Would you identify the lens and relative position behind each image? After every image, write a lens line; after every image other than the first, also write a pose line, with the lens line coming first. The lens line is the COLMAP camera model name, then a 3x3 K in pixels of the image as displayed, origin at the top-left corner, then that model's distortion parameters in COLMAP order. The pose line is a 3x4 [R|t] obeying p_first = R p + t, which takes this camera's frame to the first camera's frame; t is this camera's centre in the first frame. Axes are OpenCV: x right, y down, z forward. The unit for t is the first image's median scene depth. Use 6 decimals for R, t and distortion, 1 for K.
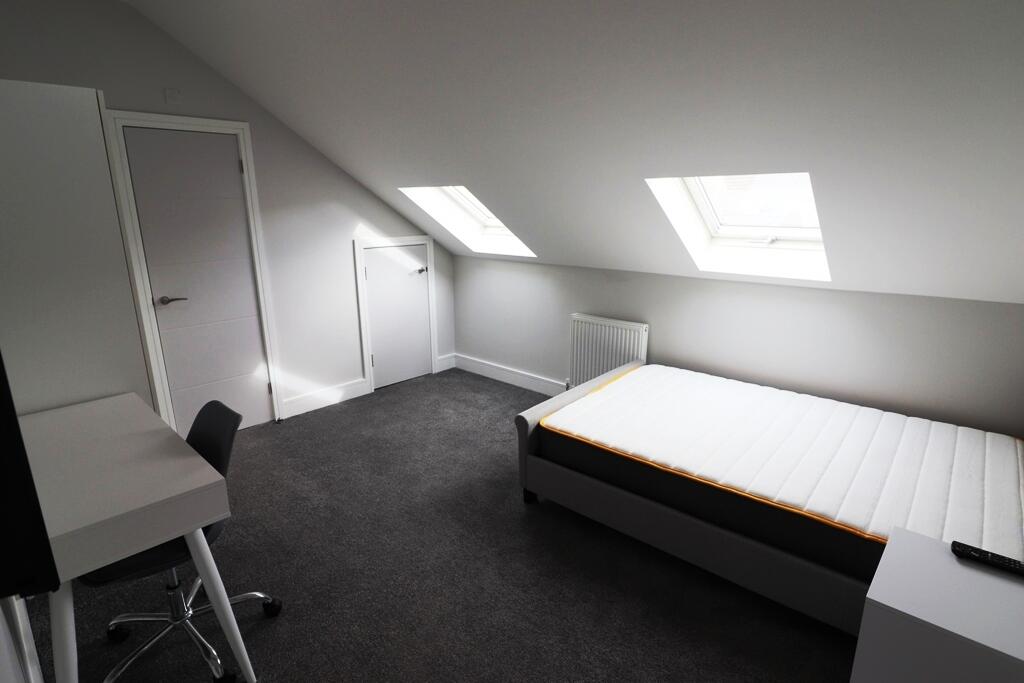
lens RADIAL K [[522.7, 0, 512.0], [0, 522.7, 341.5], [0, 0, 1]] dist [-0.001138, -0.030248]
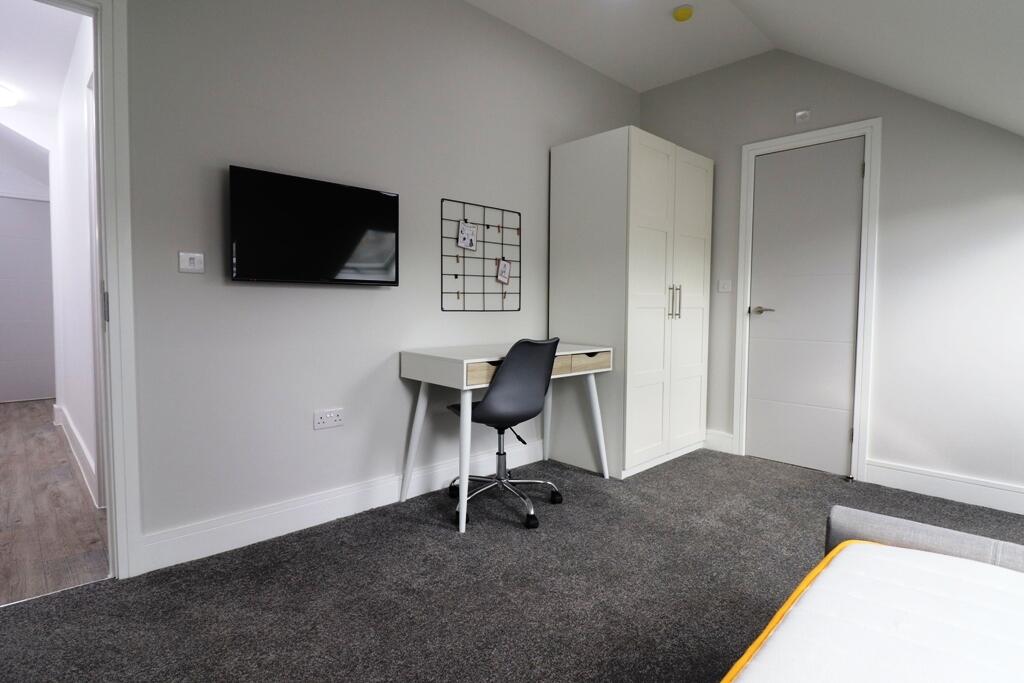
lens RADIAL K [[522.7, 0, 512.0], [0, 522.7, 341.5], [0, 0, 1]] dist [-0.001138, -0.030248]
pose [[-0.066370, 0.075335, -0.994947, 0.408357], [-0.263825, 0.960333, 0.090313, 0.018320], [0.962285, 0.268486, -0.043862, 0.552337]]
